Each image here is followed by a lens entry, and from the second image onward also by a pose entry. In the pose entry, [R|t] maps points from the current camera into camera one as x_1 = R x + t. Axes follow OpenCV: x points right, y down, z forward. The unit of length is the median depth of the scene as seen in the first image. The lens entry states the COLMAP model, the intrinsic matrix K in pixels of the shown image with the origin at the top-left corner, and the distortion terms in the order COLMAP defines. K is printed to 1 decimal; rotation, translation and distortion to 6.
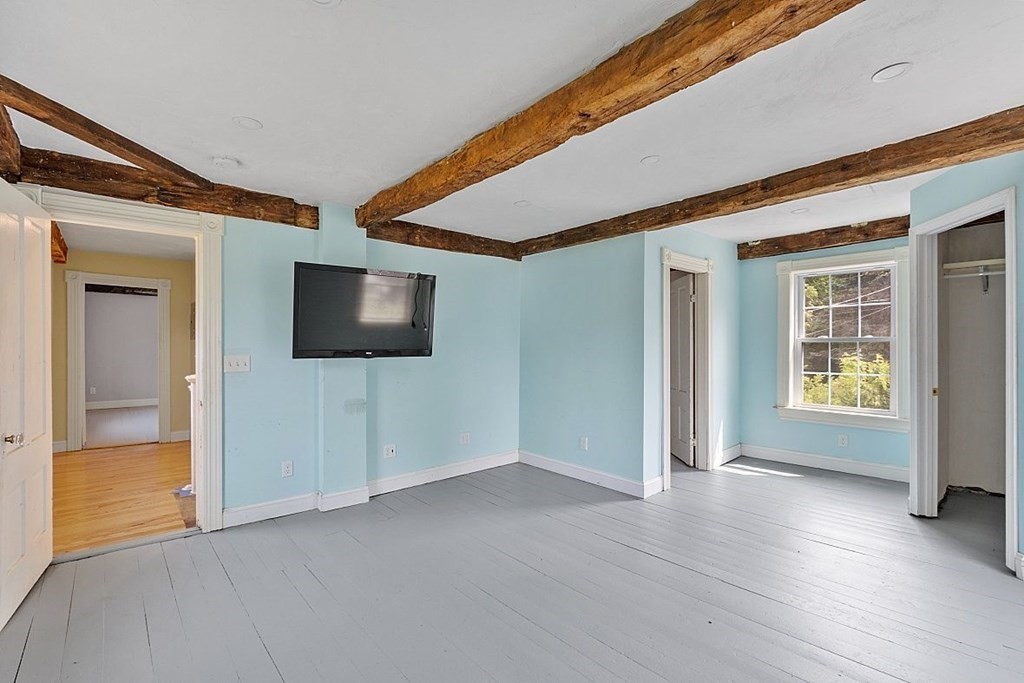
lens RADIAL K [[465.3, 0, 501.0], [0, 465.3, 342.7], [0, 0, 1]] dist [0.000496, -0.000365]
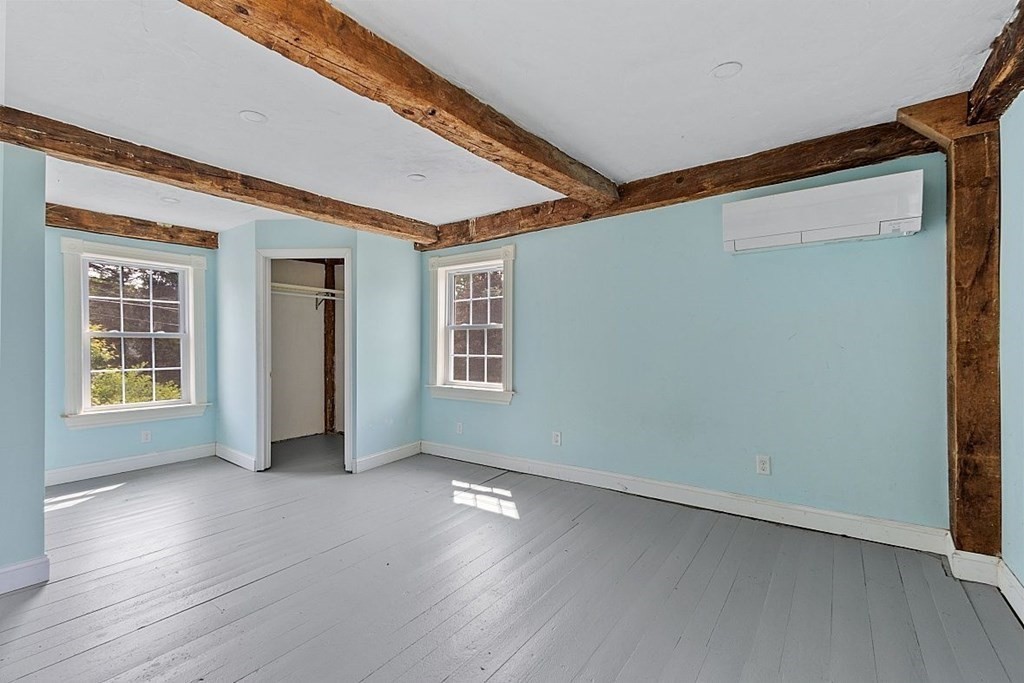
lens RADIAL K [[451.7, 0, 501.2], [0, 451.7, 348.5], [0, 0, 1]] dist [0.000462, 0.000756]
pose [[-0.221288, -0.001994, 0.975206, -0.496744], [-0.007635, 0.999971, 0.000312, 0.021636], [-0.975179, -0.007377, -0.221297, 0.634825]]
